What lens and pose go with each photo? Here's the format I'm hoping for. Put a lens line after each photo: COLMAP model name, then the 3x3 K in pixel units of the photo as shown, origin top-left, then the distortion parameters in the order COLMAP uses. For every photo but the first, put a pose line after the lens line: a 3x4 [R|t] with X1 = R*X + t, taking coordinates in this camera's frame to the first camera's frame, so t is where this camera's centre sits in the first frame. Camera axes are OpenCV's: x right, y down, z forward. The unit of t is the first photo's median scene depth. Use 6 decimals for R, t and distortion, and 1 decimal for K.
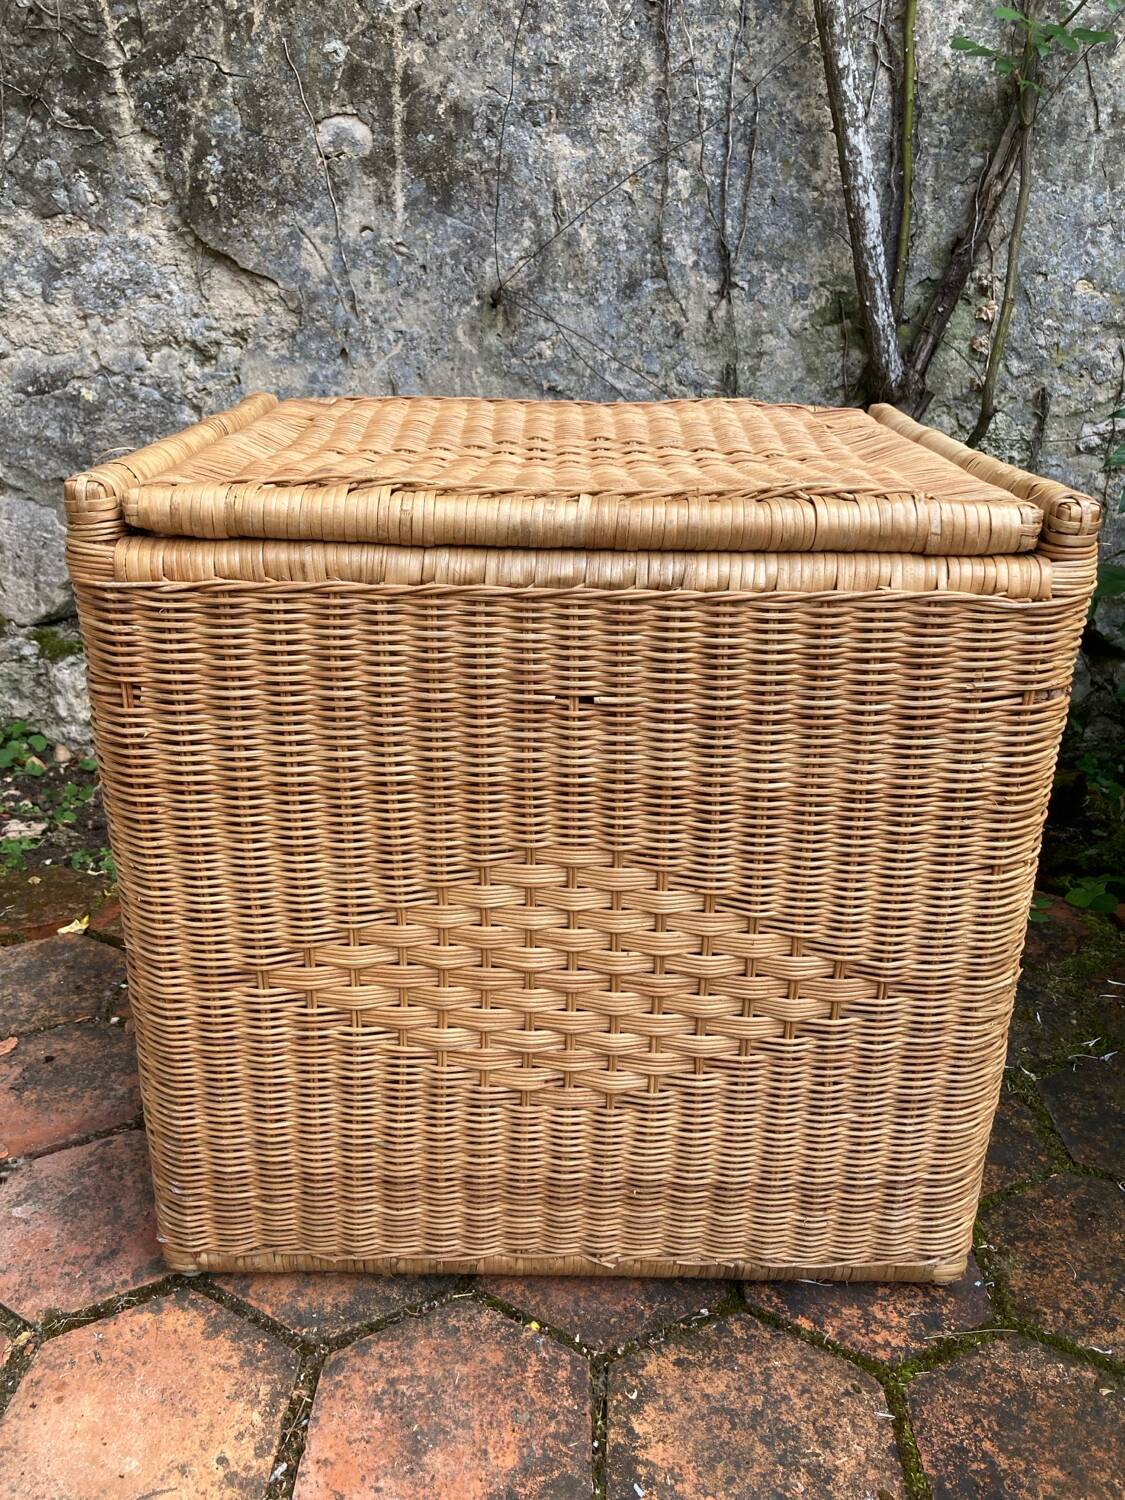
lens RADIAL K [[1259.9, 0, 555.5], [0, 1259.9, 750.2], [0, 0, 1]] dist [-0.051641, 0.110459]
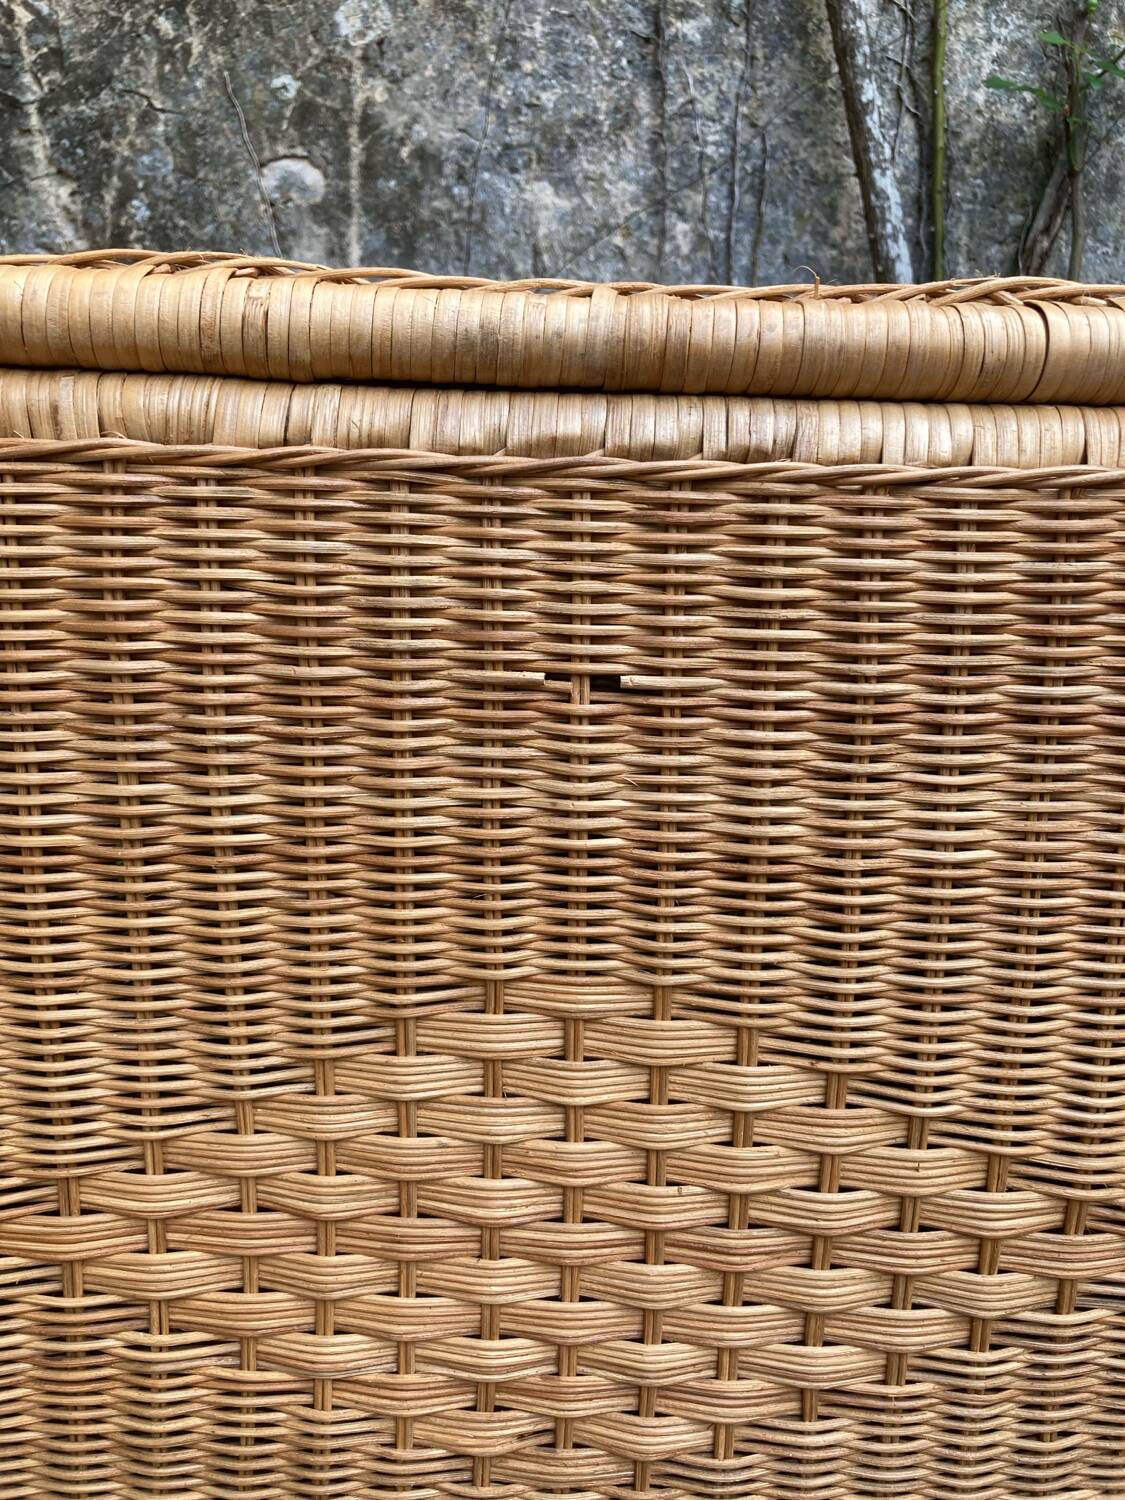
lens RADIAL K [[1242.4, 0, 562.4], [0, 1242.4, 751.1], [0, 0, 1]] dist [-0.007701, 0.011031]
pose [[0.999630, 0.005540, 0.026613, -0.002475], [-0.001627, 0.989449, -0.144875, 0.024518], [-0.027135, 0.144778, 0.989092, 0.200105]]
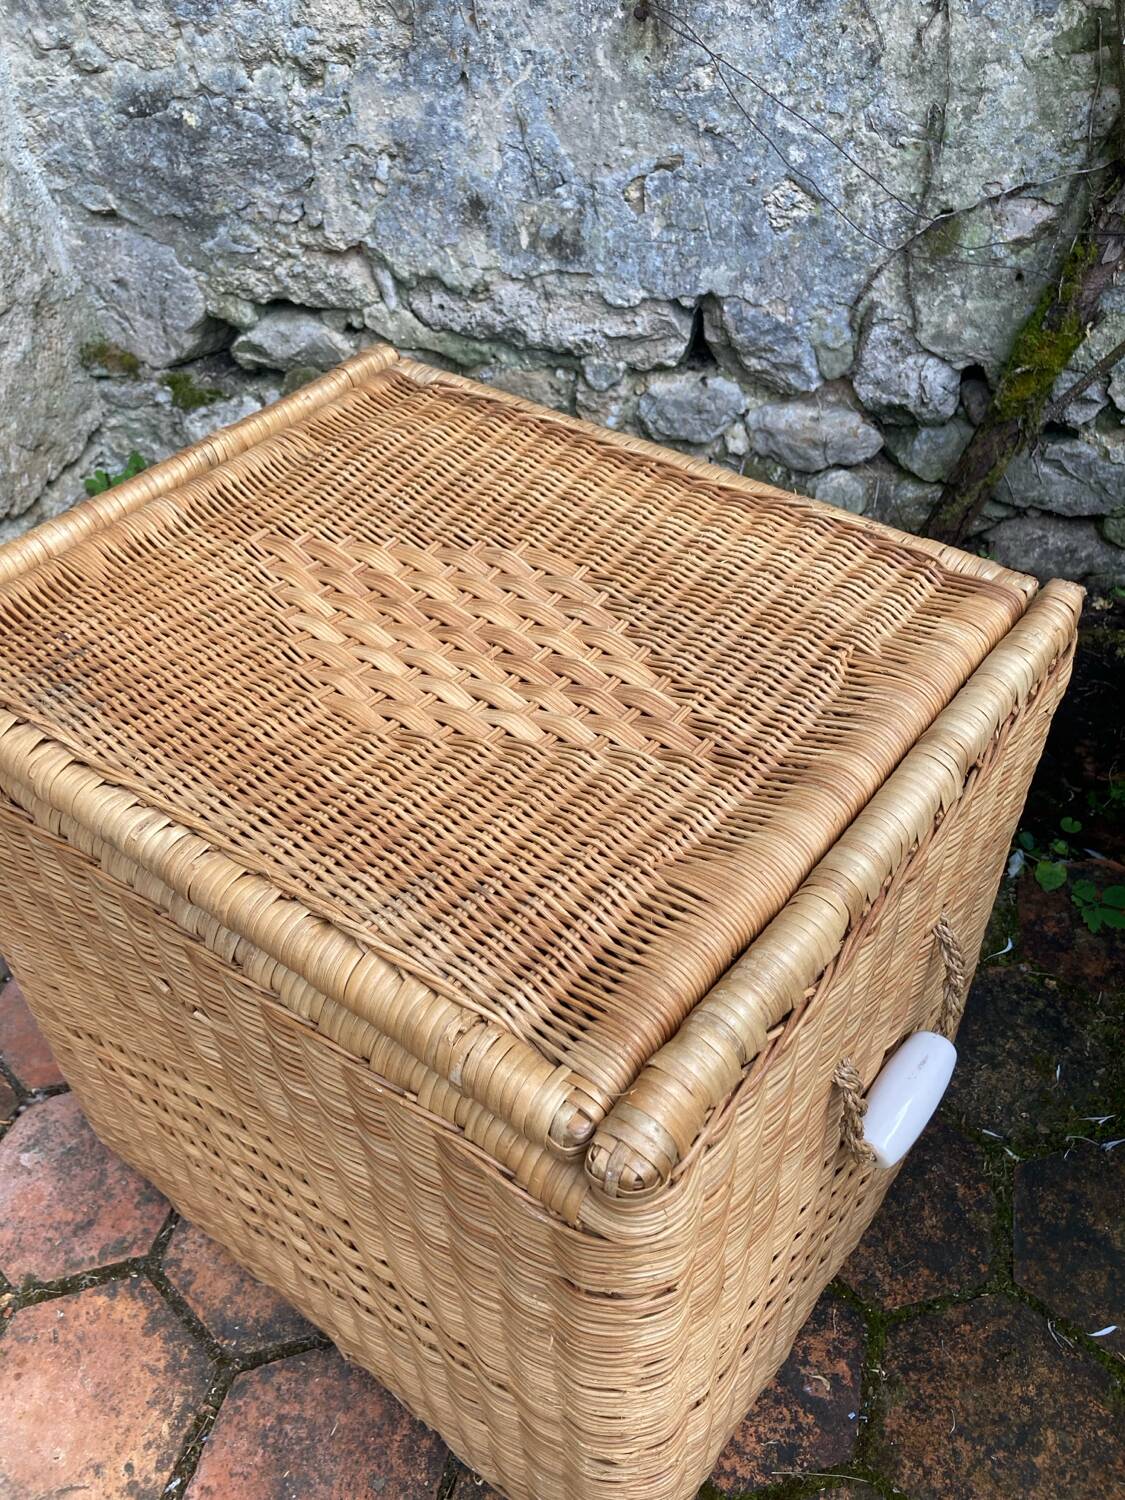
lens RADIAL K [[1250.9, 0, 562.0], [0, 1250.9, 763.4], [0, 0, 1]] dist [0.012195, -0.012349]
pose [[0.973026, 0.123154, -0.195074, 0.118359], [-0.043298, 0.928051, 0.369927, -0.213715], [0.226597, -0.351503, 0.908350, 0.100323]]
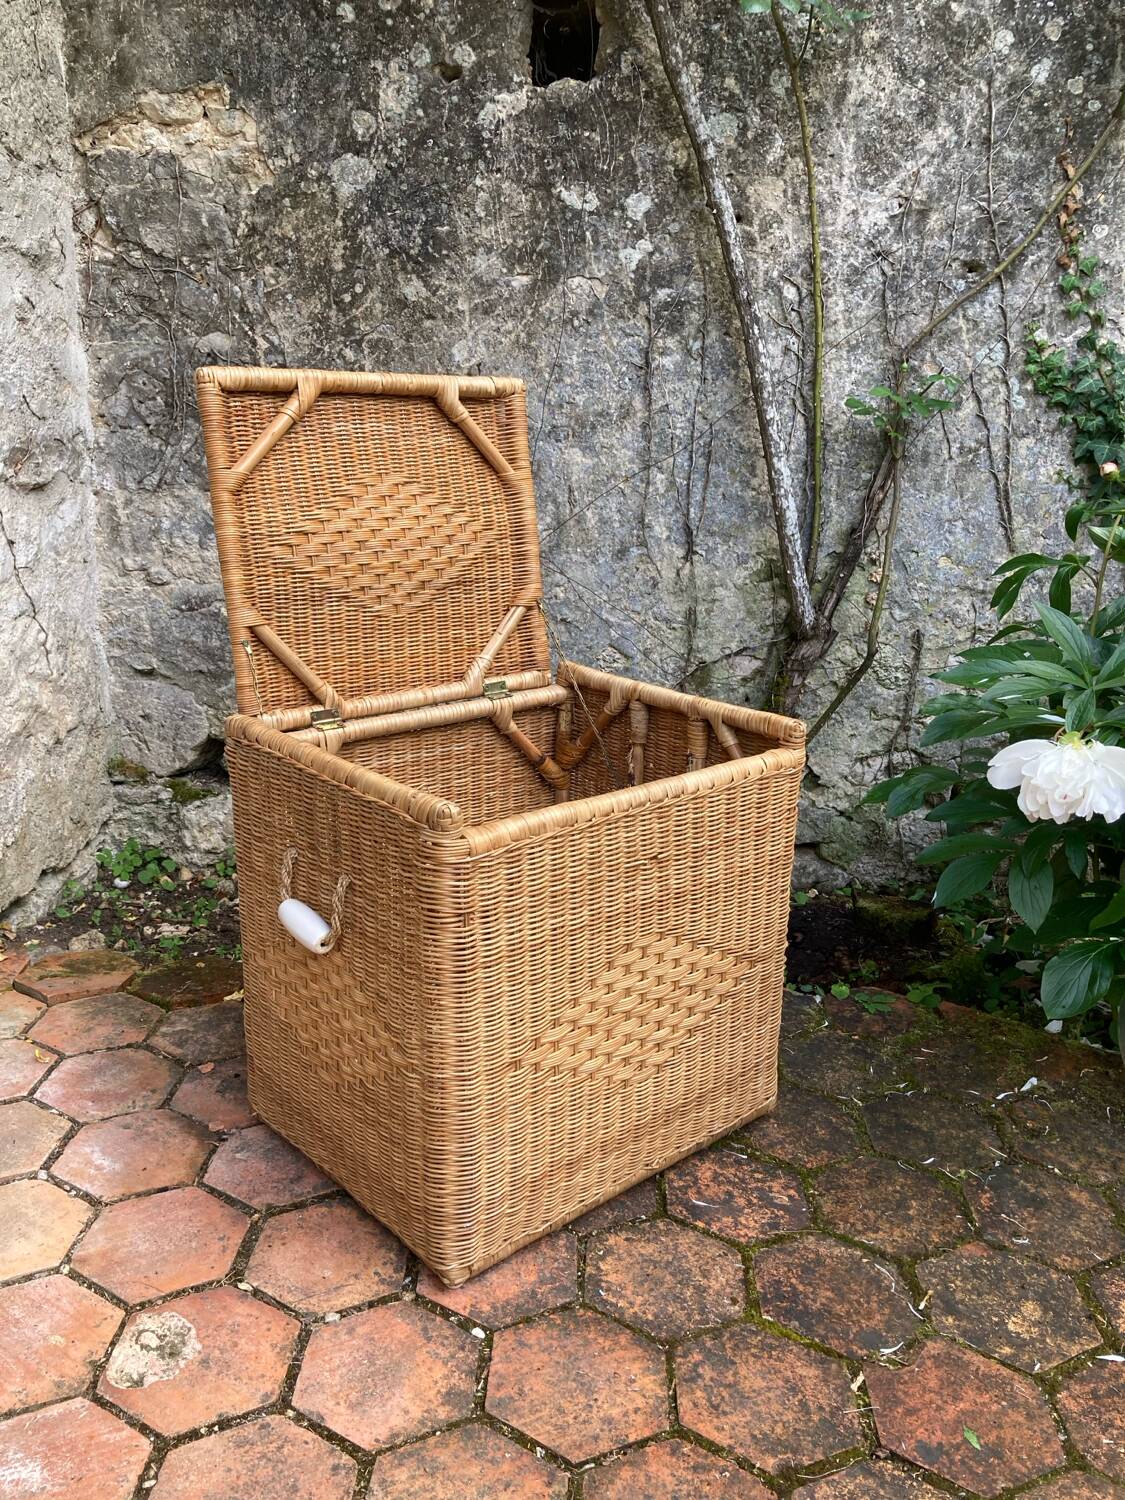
lens RADIAL K [[1252.7, 0, 556.5], [0, 1252.7, 743.2], [0, 0, 1]] dist [0.031692, -0.036518]
pose [[0.999588, 0.028479, 0.003675, -0.012565], [-0.027953, 0.994347, -0.102434, -0.011066], [-0.006571, 0.102289, 0.994733, -0.380273]]
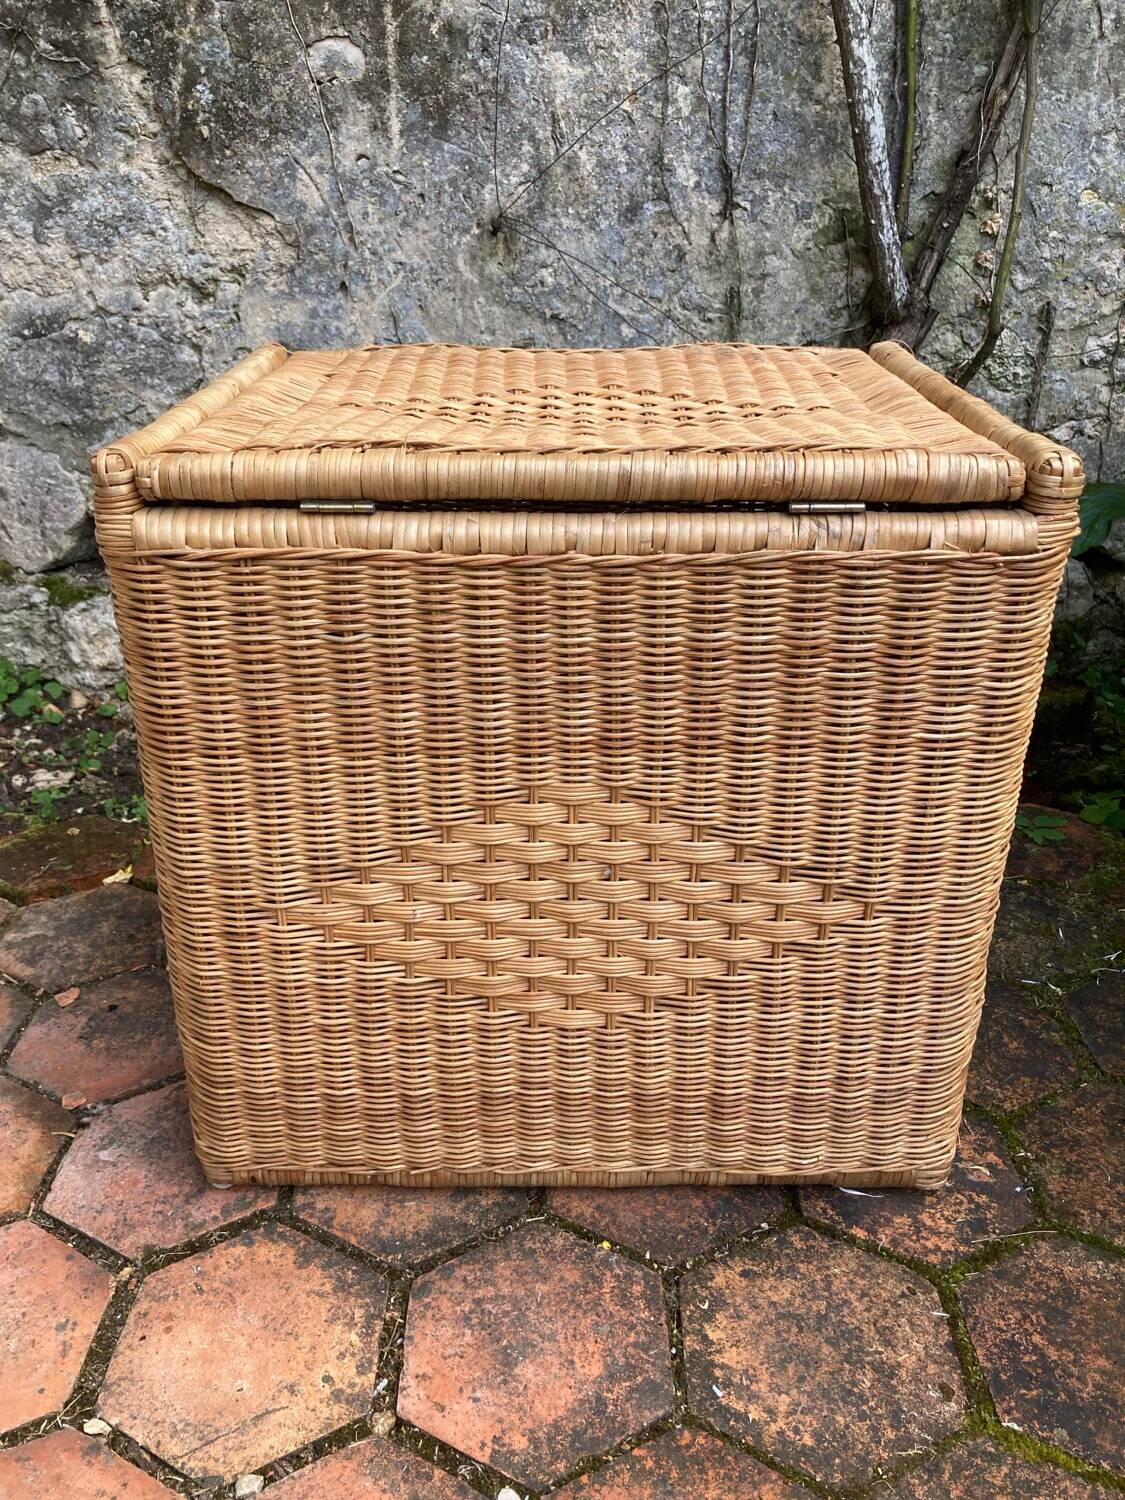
lens RADIAL K [[1259.9, 0, 555.5], [0, 1259.9, 750.2], [0, 0, 1]] dist [-0.051641, 0.110459]
pose [[0.999369, -0.033426, 0.012038, -0.027184], [0.032521, 0.997099, 0.068813, -0.015305], [-0.014303, -0.068378, 0.997557, -0.013983]]
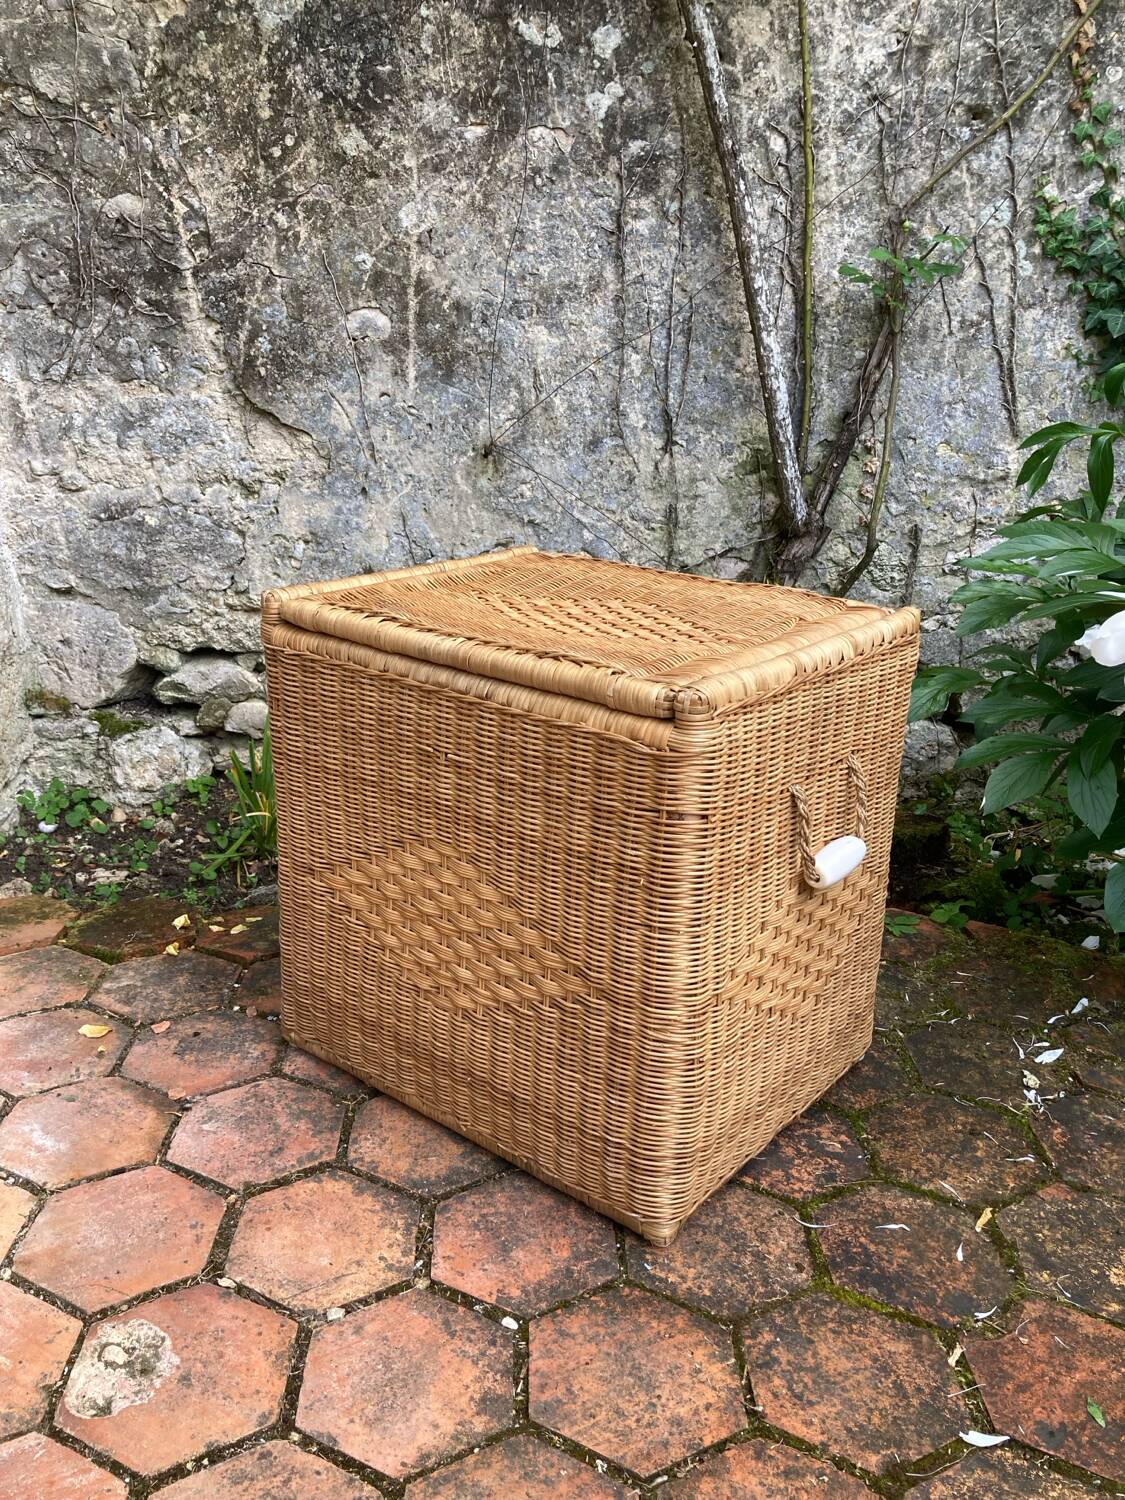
lens RADIAL K [[1253.8, 0, 557.5], [0, 1253.8, 756.7], [0, 0, 1]] dist [-0.005775, 0.035342]
pose [[0.997906, -0.002212, 0.064647, -0.060705], [0.005287, 0.998861, -0.047423, 0.006587], [-0.064468, 0.047665, 0.996781, -0.249256]]
